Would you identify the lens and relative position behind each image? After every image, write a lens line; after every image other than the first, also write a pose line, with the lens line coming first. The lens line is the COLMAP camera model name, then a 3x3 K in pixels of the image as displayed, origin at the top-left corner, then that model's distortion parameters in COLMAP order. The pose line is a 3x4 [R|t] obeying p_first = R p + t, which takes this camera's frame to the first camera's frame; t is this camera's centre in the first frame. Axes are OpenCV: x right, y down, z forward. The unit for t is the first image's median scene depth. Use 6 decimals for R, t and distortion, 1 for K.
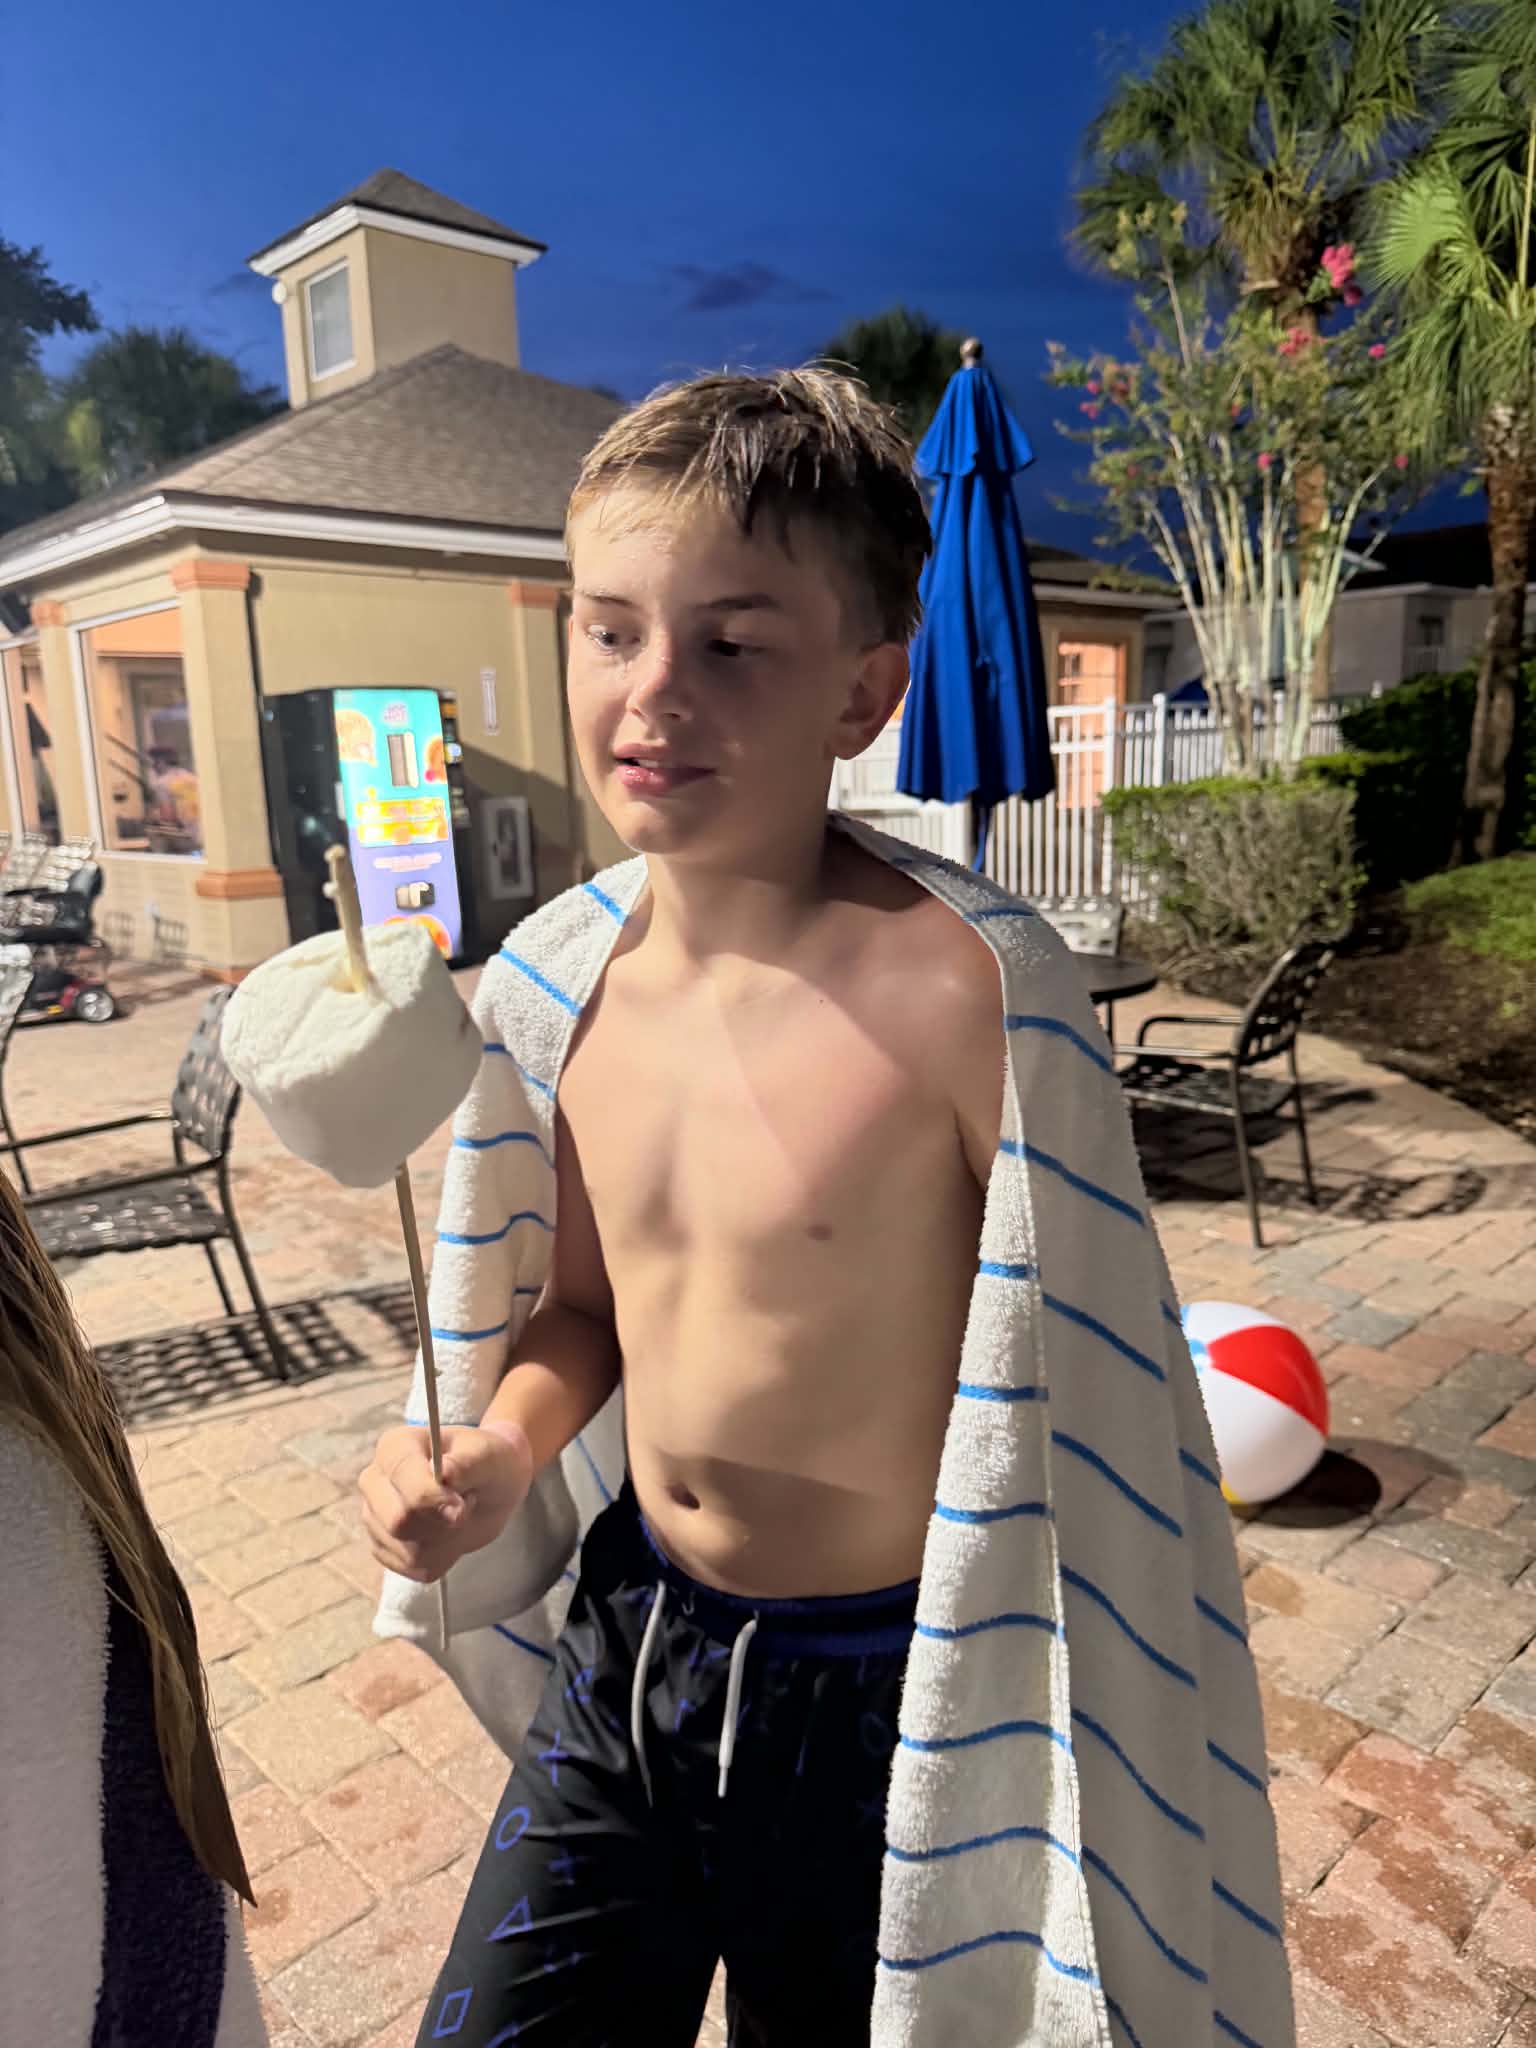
lens RADIAL K [[1429.1, 0, 777.0], [0, 1429.1, 1102.8], [0, 0, 1]] dist [-0.004722, -0.029899]
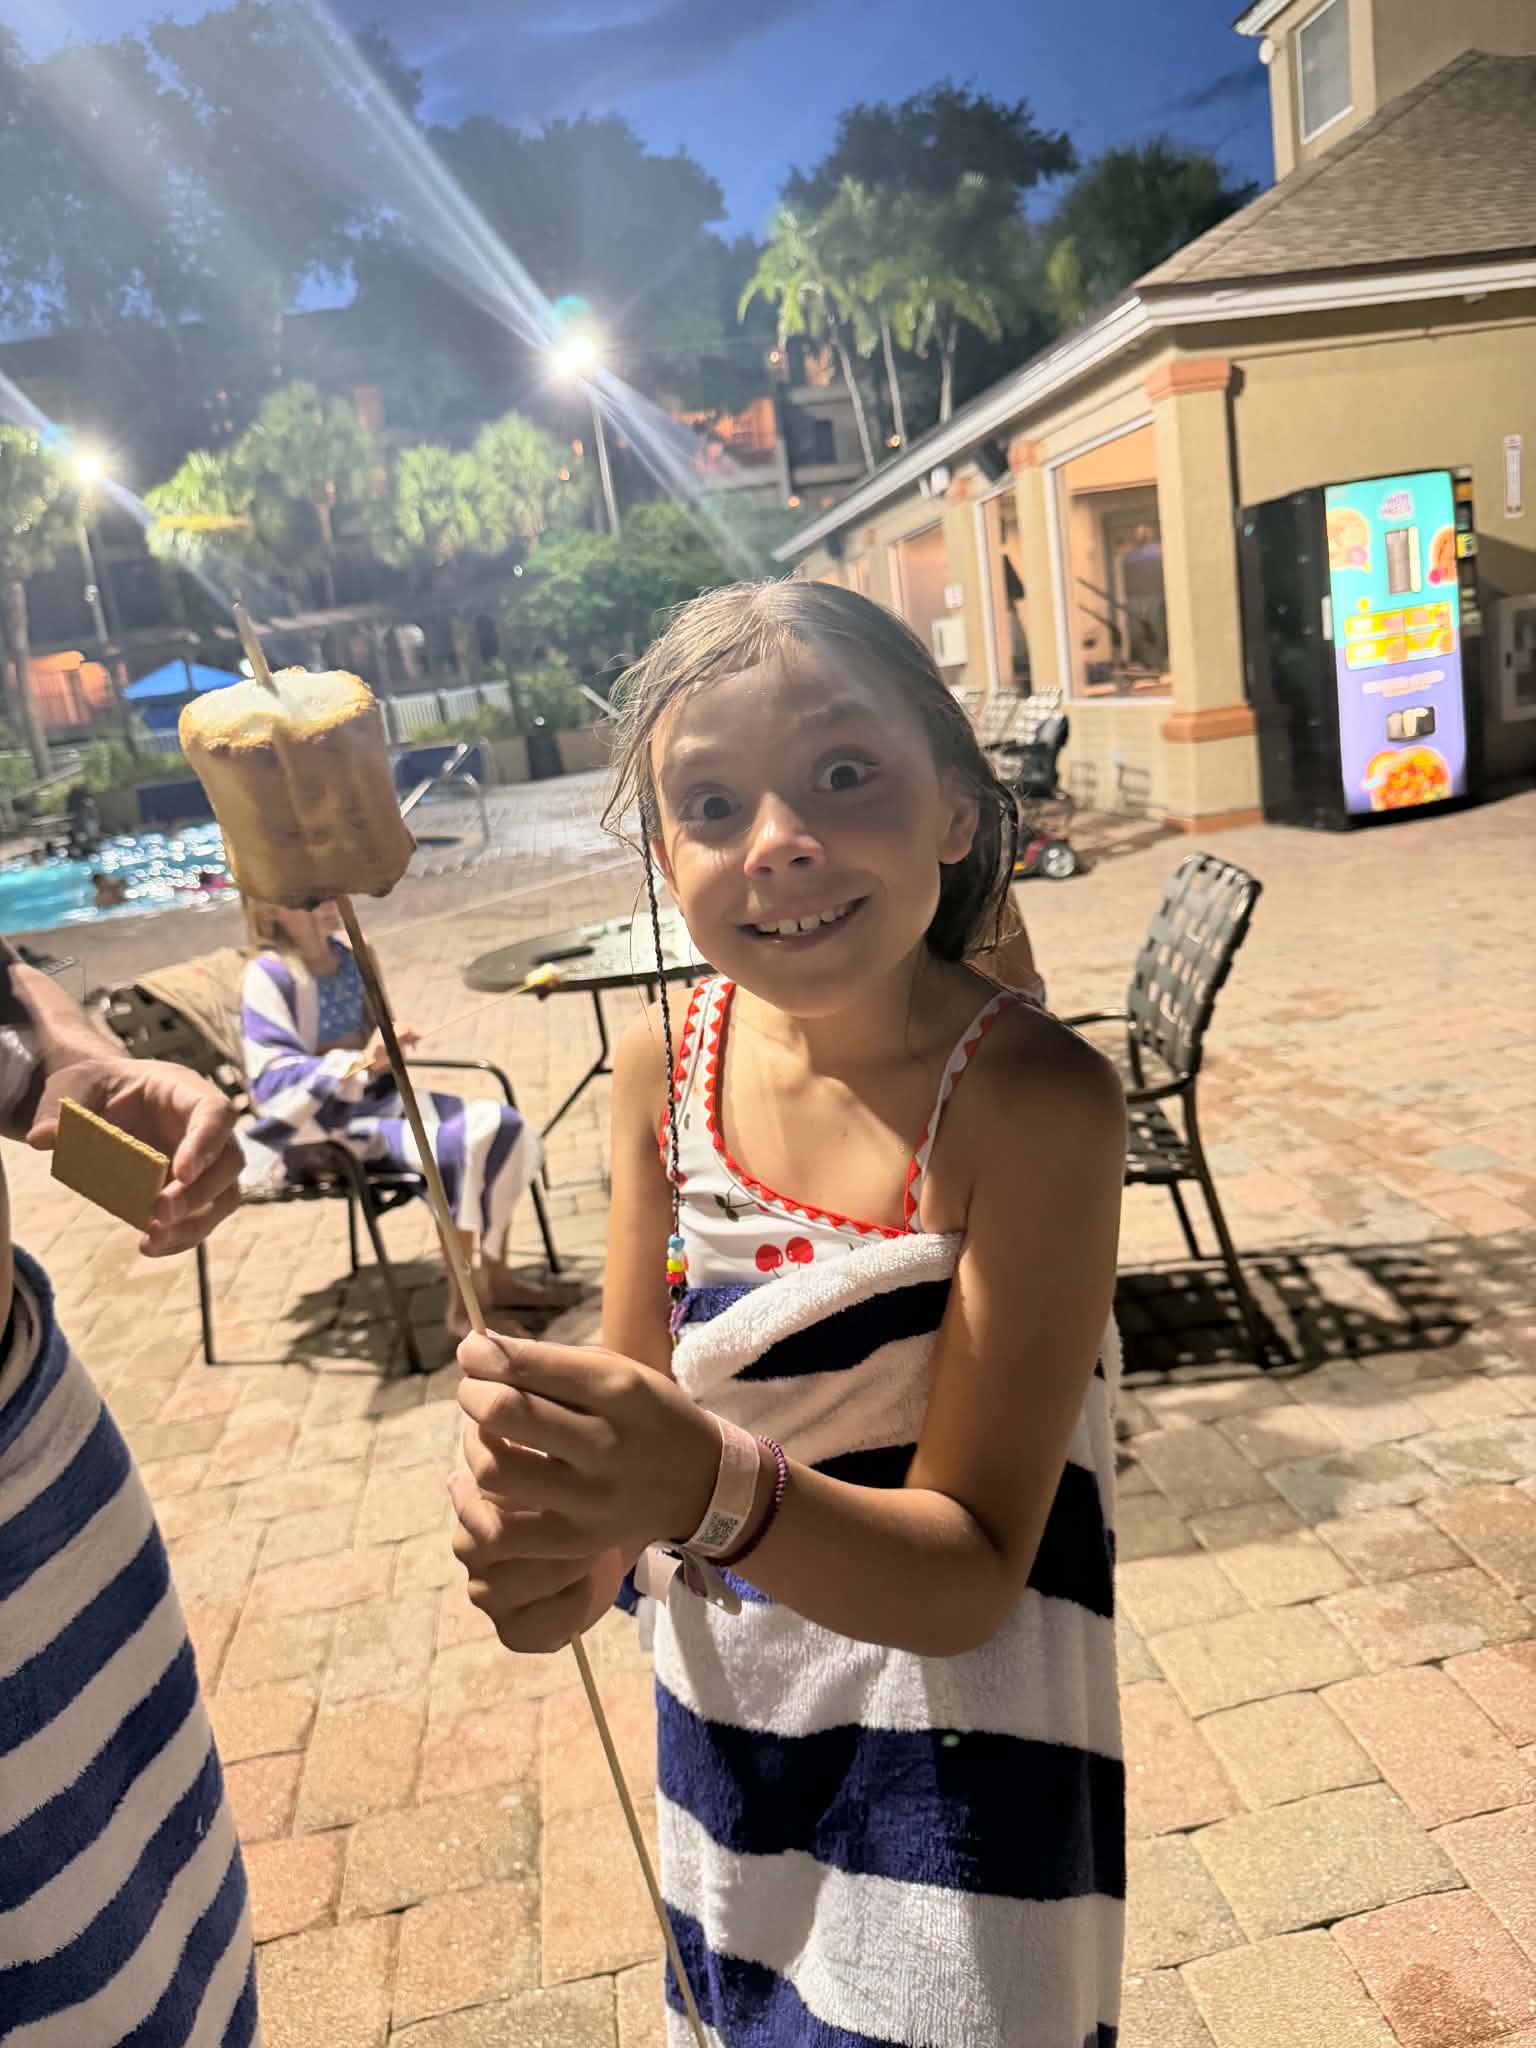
lens RADIAL K [[1451.3, 0, 815.4], [0, 1451.3, 1028.0], [0, 0, 1]] dist [0.005516, -0.007872]
pose [[0.817962, 0.051699, -0.572944, -0.040302], [-0.018046, 0.997769, 0.064270, -0.014521], [0.574989, -0.042232, 0.817070, 0.089835]]
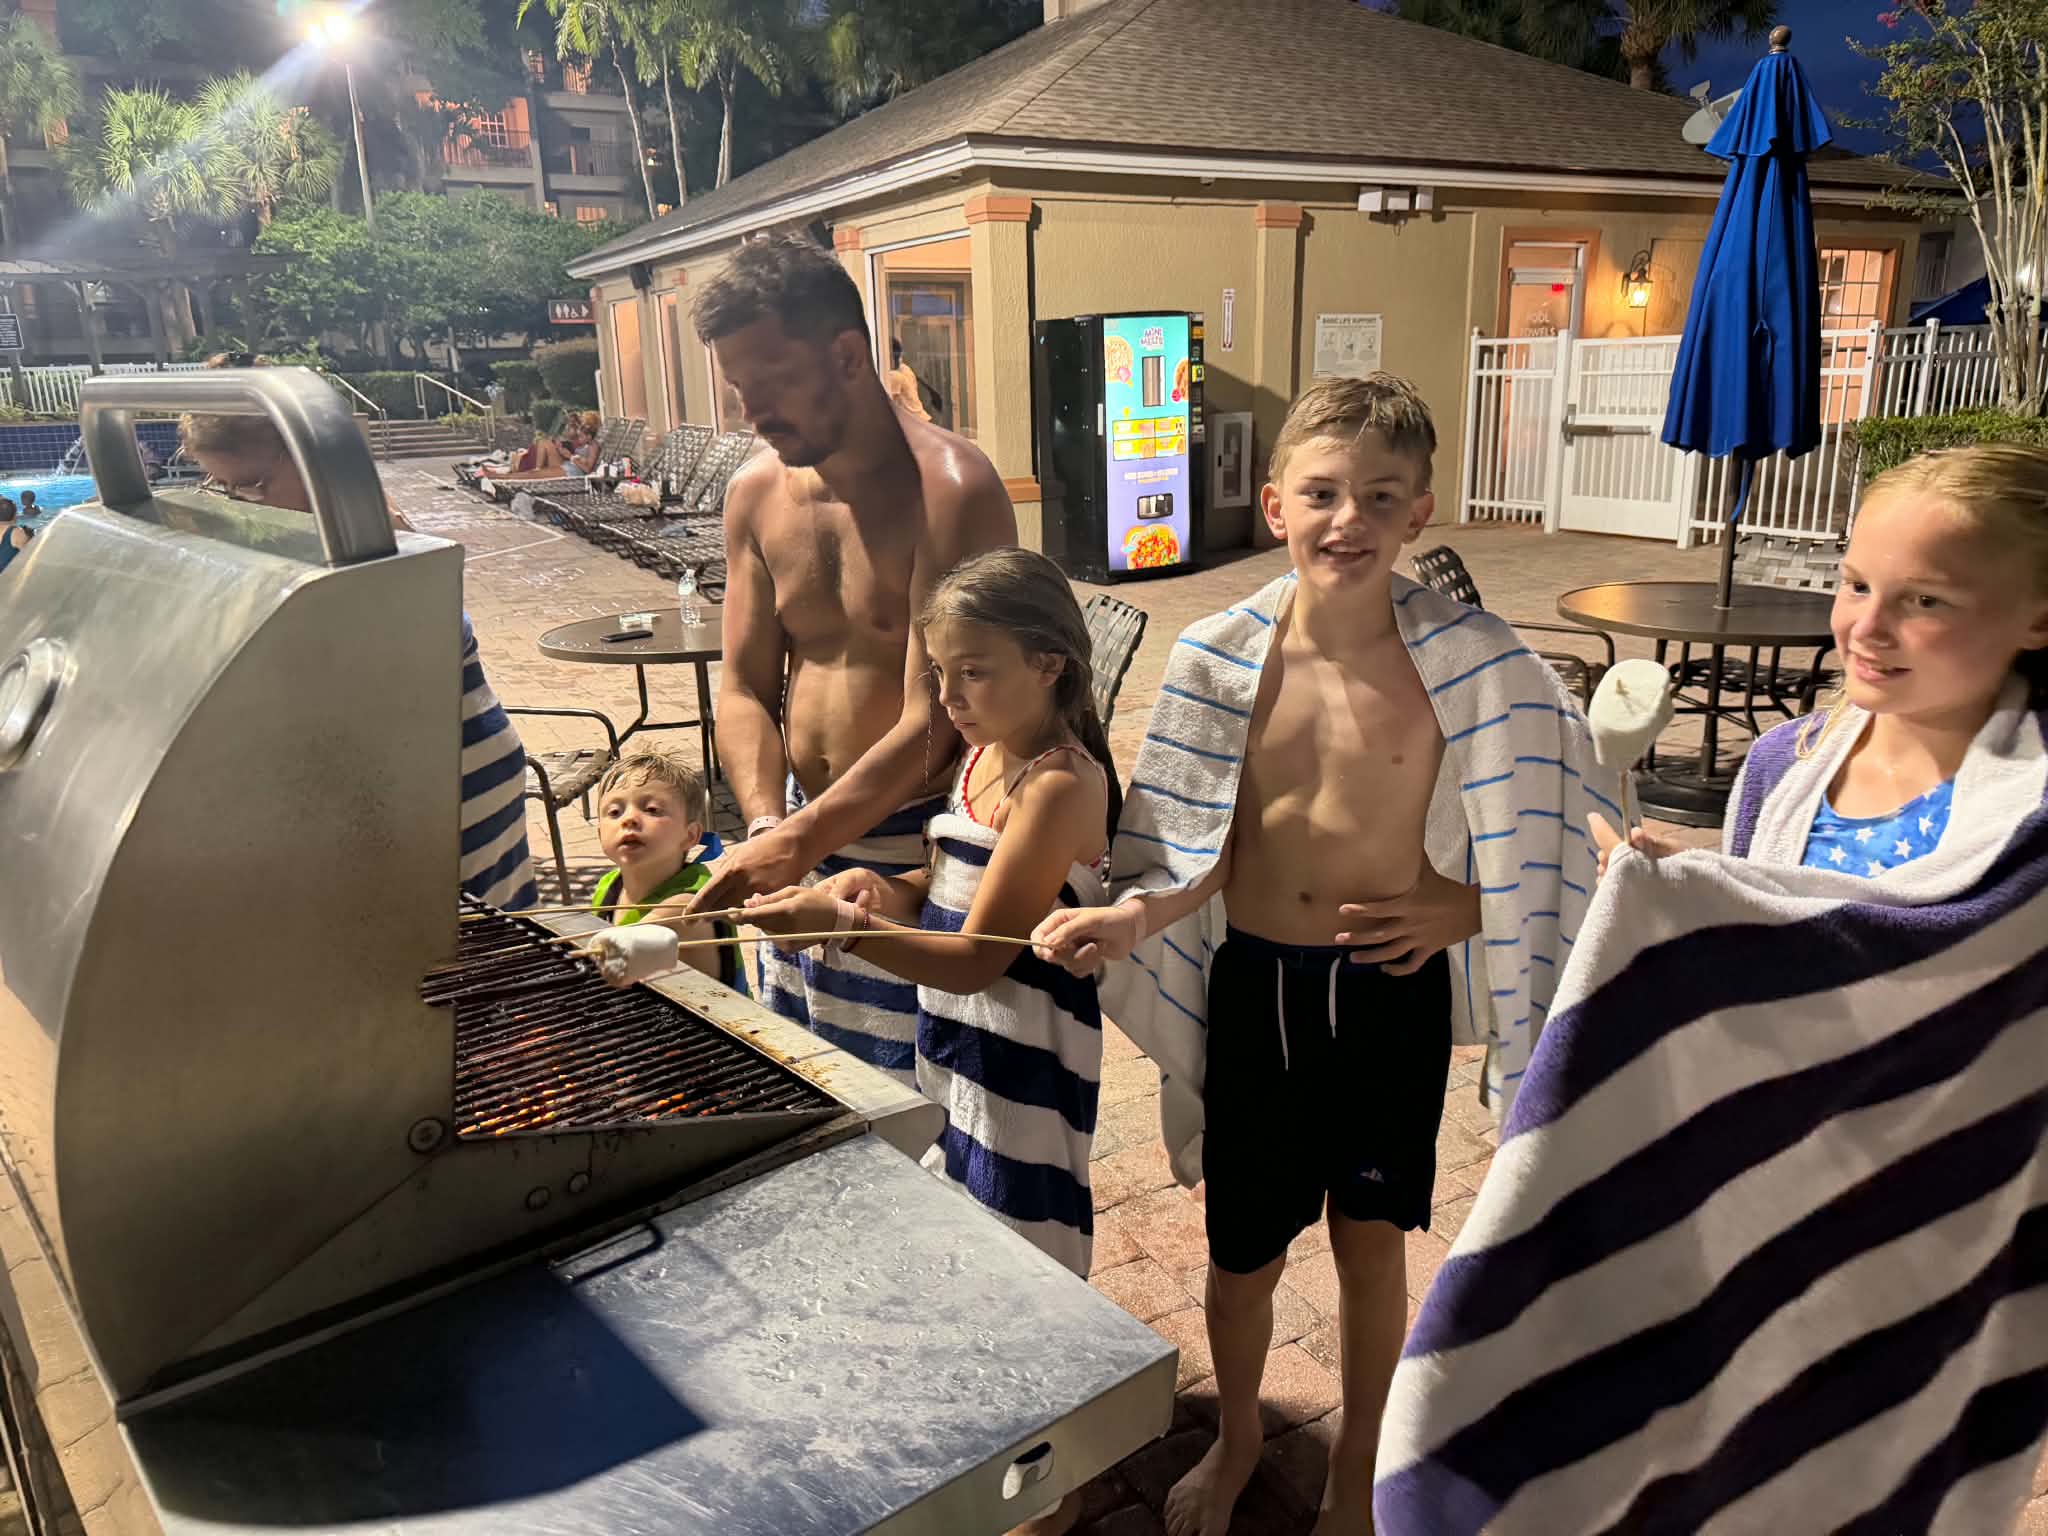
lens RADIAL K [[1451.3, 0, 1046.5], [0, 1451.3, 813.8], [0, 0, 1]] dist [0.005516, -0.007872]
pose [[0.964870, 0.084678, -0.248707, -0.035583], [-0.065269, 0.994216, 0.085289, 0.001398], [0.254490, -0.066060, 0.964816, -0.115861]]
